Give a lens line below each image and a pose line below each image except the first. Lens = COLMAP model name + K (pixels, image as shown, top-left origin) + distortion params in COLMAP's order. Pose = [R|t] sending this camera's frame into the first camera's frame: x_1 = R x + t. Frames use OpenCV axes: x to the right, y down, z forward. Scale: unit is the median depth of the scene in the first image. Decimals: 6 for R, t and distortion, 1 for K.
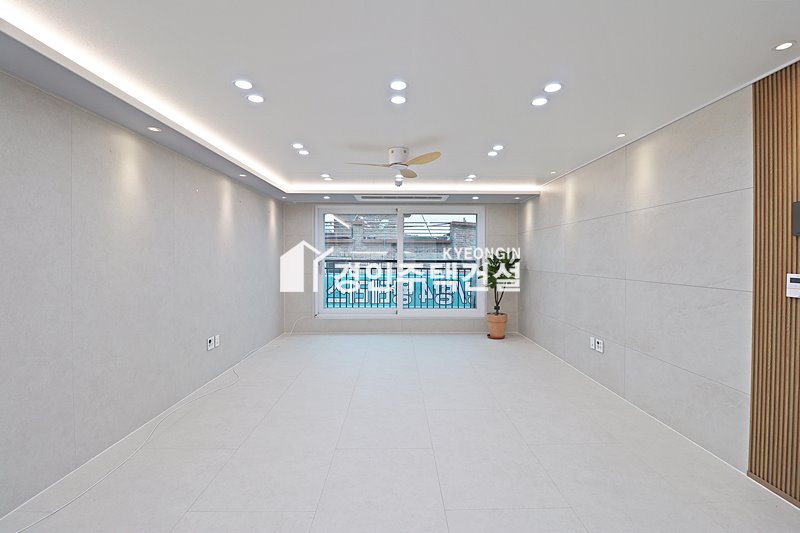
lens RADIAL K [[368.3, 0, 401.9], [0, 368.3, 262.5], [0, 0, 1]] dist [-0.000380, -0.012542]
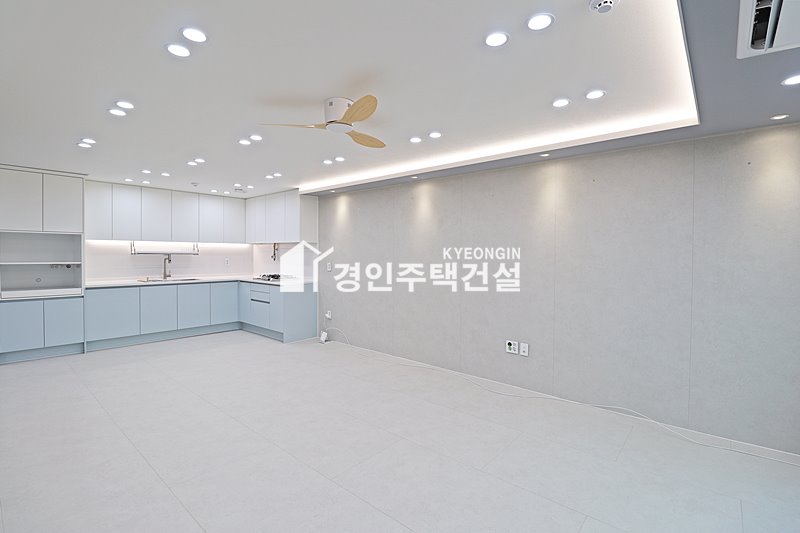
lens RADIAL K [[372.8, 0, 402.6], [0, 372.8, 261.6], [0, 0, 1]] dist [0.005686, -0.013732]
pose [[-0.664421, 0.007958, -0.747316, 0.250599], [-0.018560, 0.999459, 0.027144, -0.016372], [0.747128, 0.031906, -0.663914, 0.886255]]
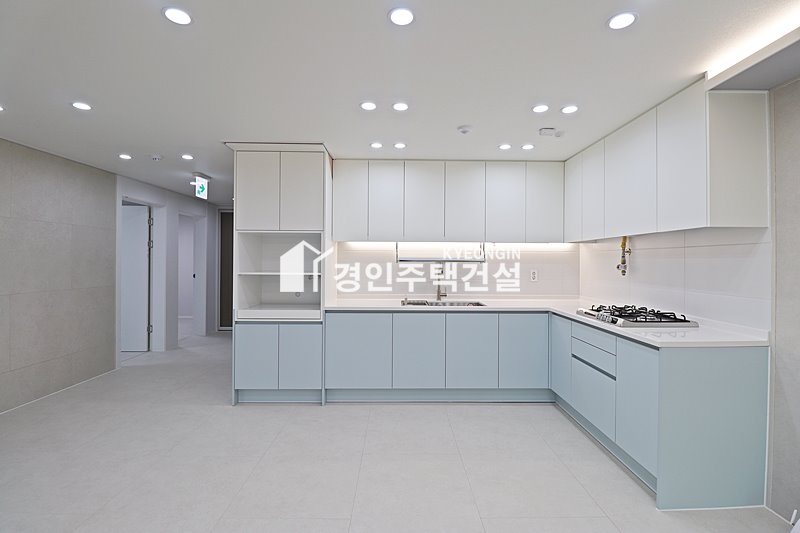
lens RADIAL K [[372.8, 0, 402.6], [0, 372.8, 261.6], [0, 0, 1]] dist [0.005686, -0.013732]
pose [[-0.999978, -0.006616, -0.000449, -0.002163], [-0.006622, 0.999871, 0.014662, -0.007108], [0.000352, 0.014664, -0.999892, 0.409567]]
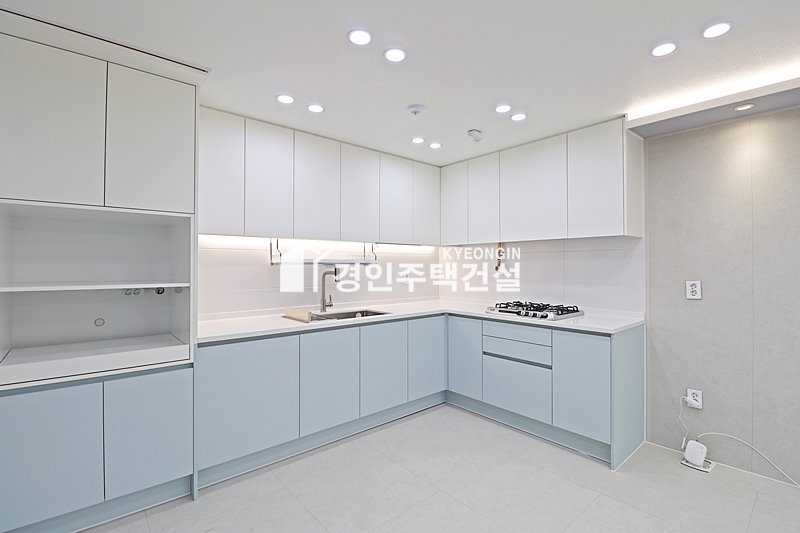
lens RADIAL K [[372.8, 0, 402.6], [0, 372.8, 261.6], [0, 0, 1]] dist [0.005686, -0.013732]
pose [[-0.759413, -0.007567, -0.650565, 0.188299], [-0.009123, 0.999958, -0.000981, -0.002489], [0.650545, 0.005190, -0.759450, 0.241501]]
